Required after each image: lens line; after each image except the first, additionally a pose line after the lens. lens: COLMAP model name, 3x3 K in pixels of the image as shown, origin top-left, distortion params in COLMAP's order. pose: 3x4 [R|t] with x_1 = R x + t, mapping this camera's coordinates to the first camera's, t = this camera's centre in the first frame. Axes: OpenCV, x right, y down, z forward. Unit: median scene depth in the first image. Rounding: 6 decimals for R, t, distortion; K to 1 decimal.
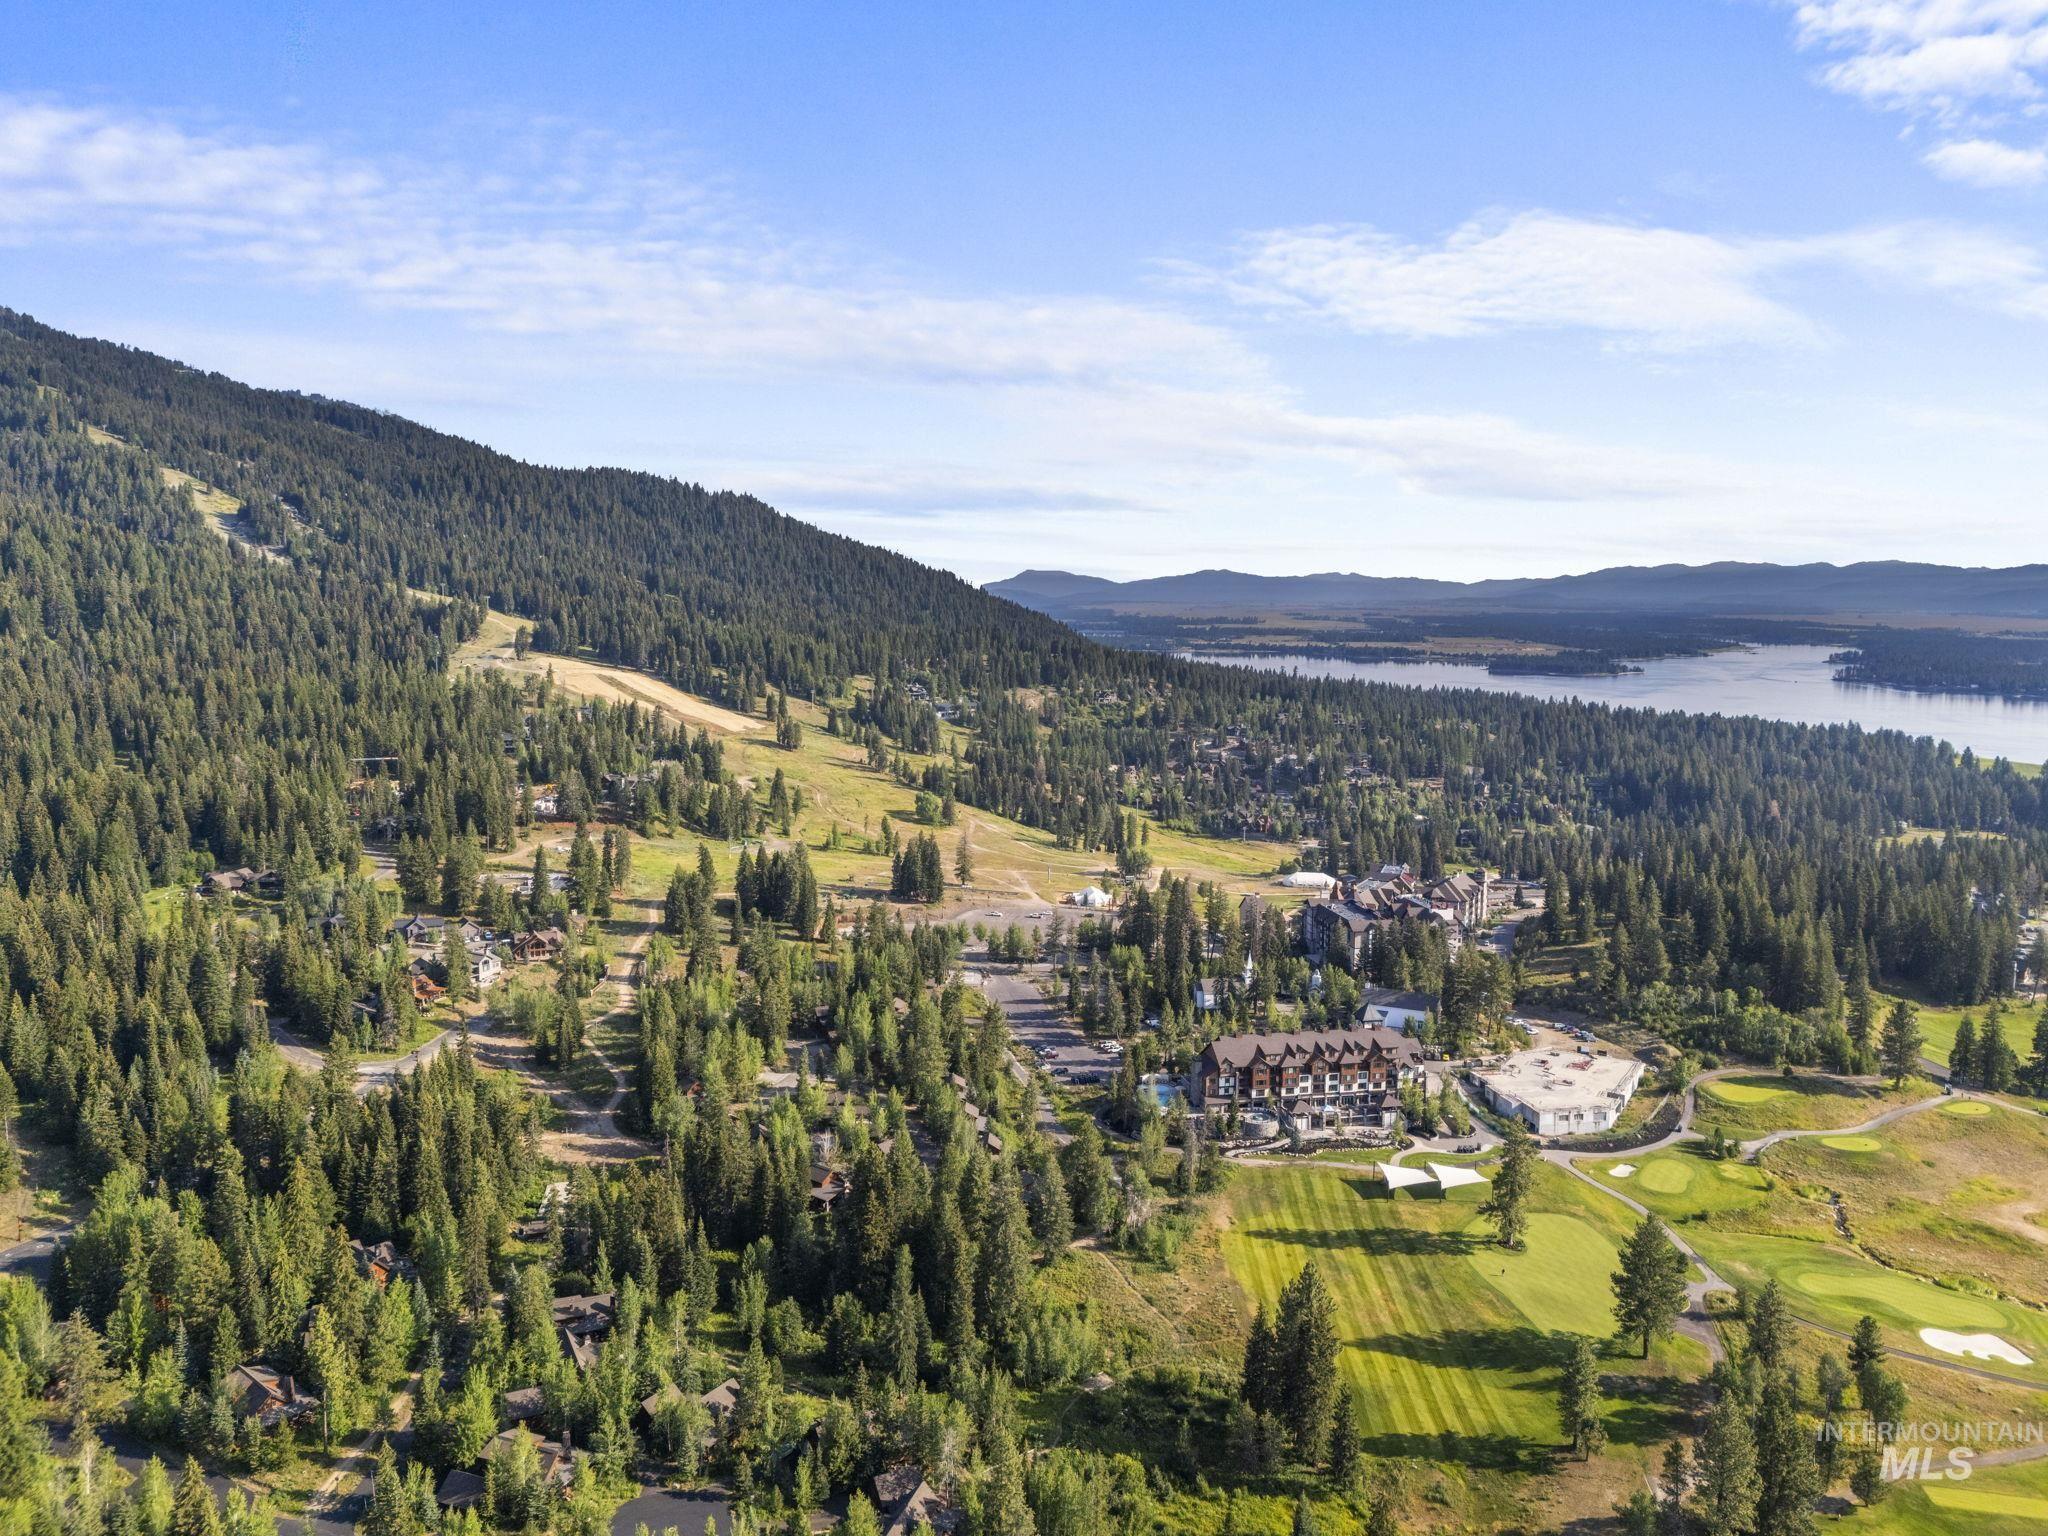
lens RADIAL K [[1464.0, 0, 1024.0], [0, 1464.0, 768.0], [0, 0, 1]] dist [0.048569, -0.049589]
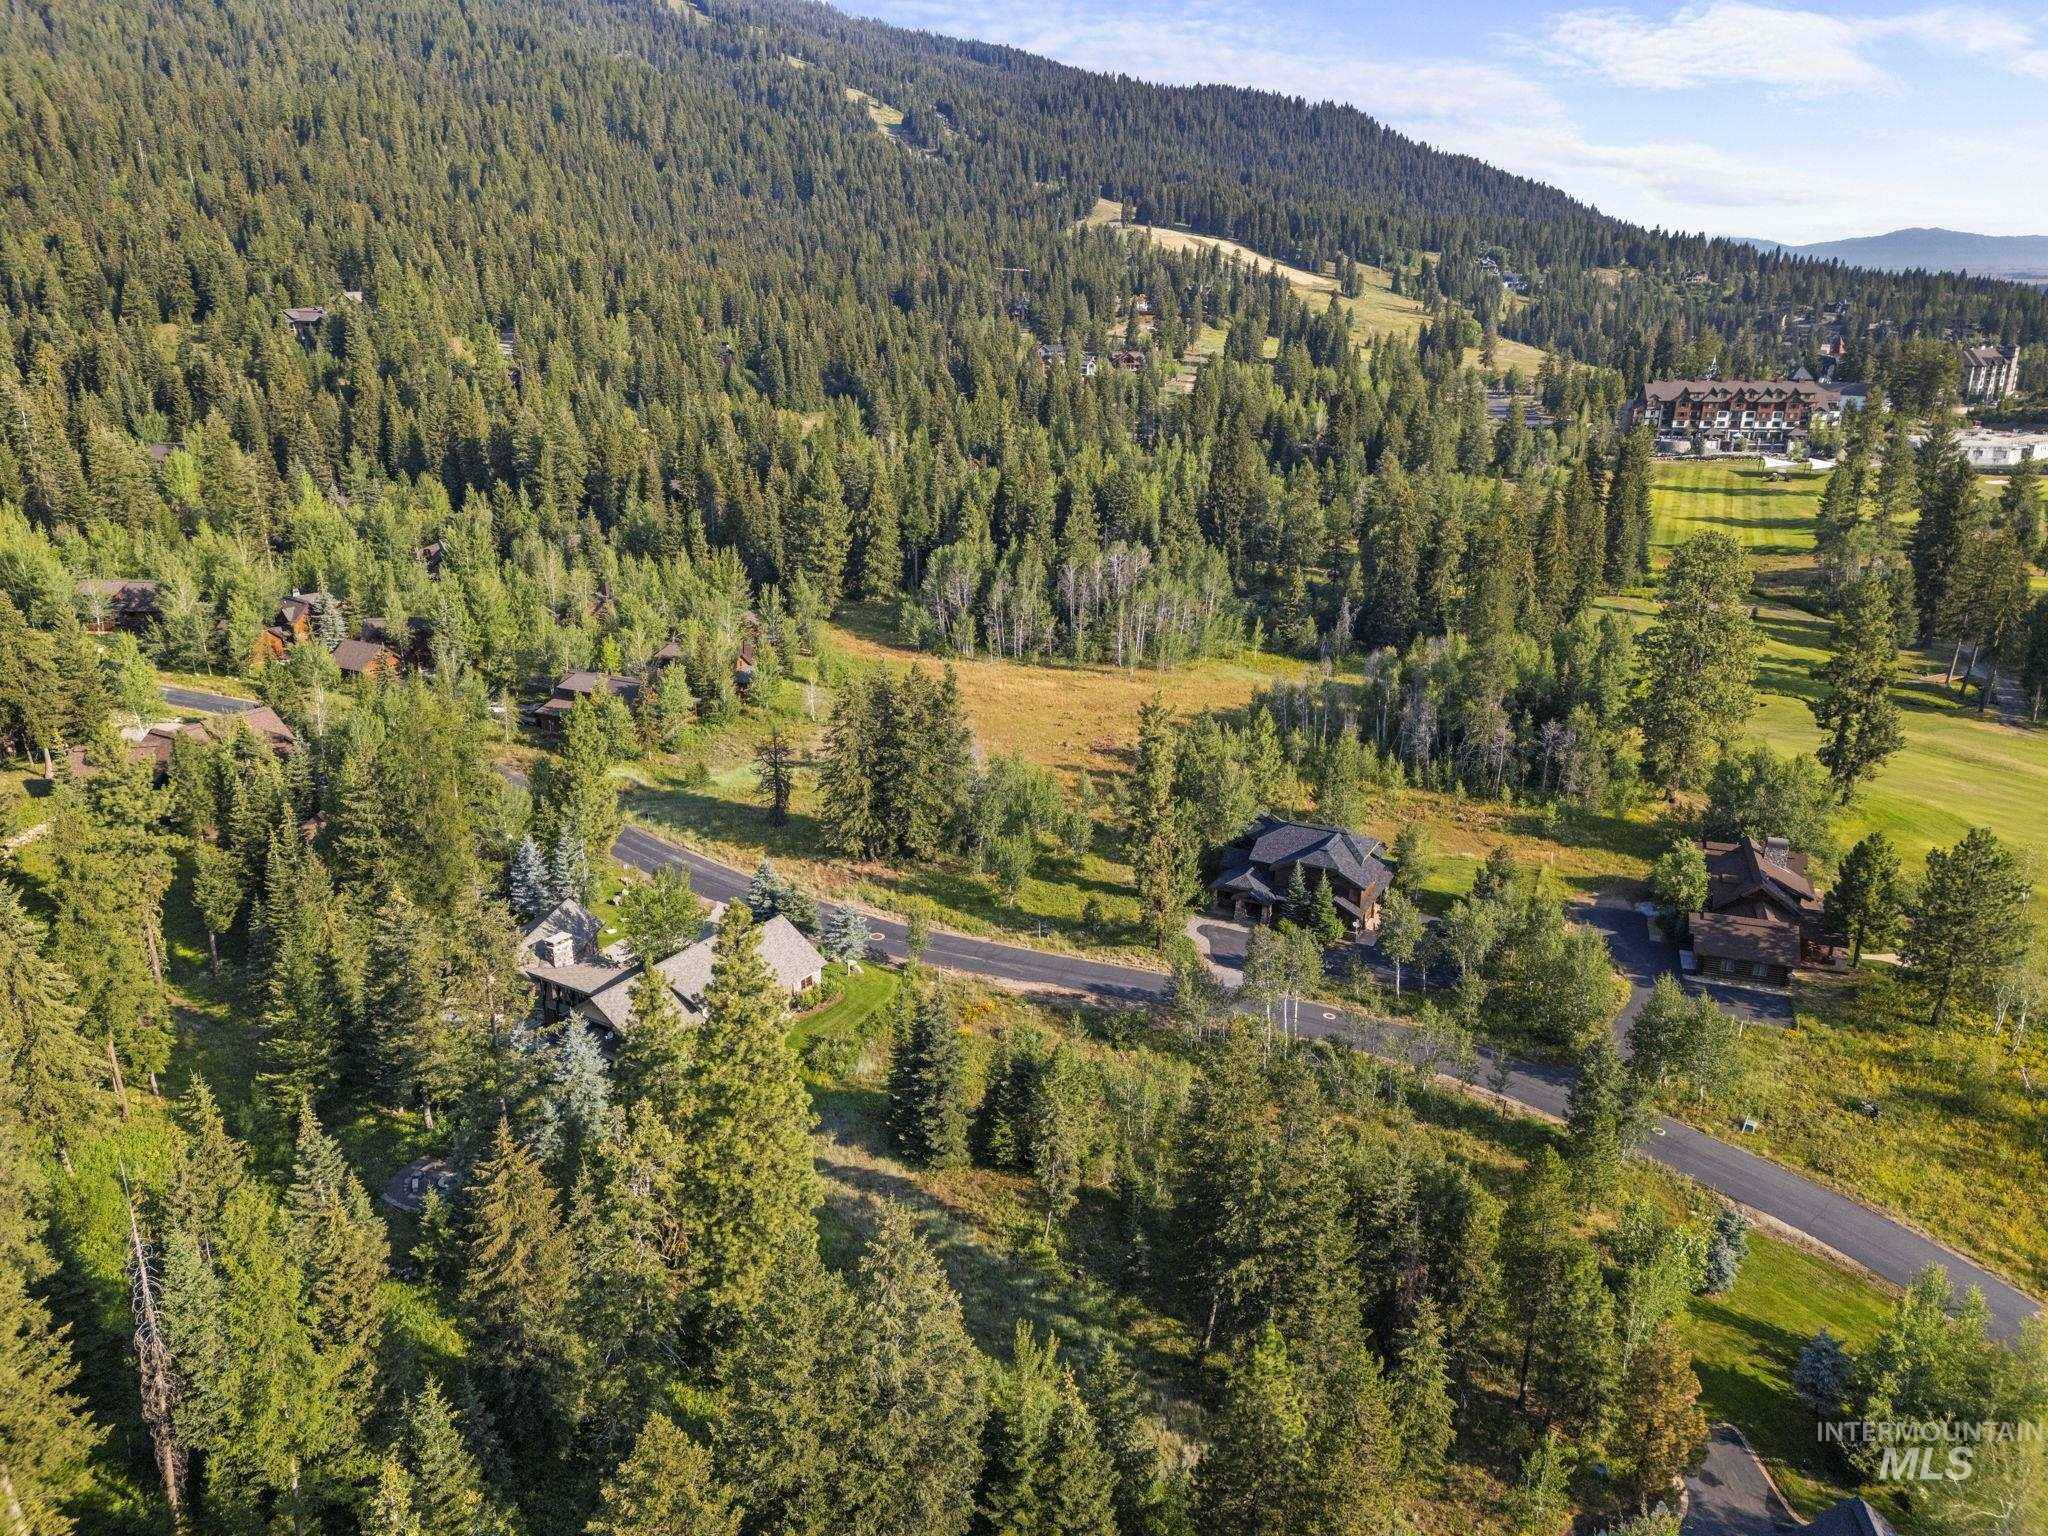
lens RADIAL K [[1488.1, 0, 1024.0], [0, 1488.1, 768.0], [0, 0, 1]] dist [0.110532, -0.131991]
pose [[0.924688, 0.113501, -0.363413, 0.050248], [-0.042882, 0.979504, 0.196808, 0.094975], [0.378302, -0.166402, 0.910603, -0.141753]]
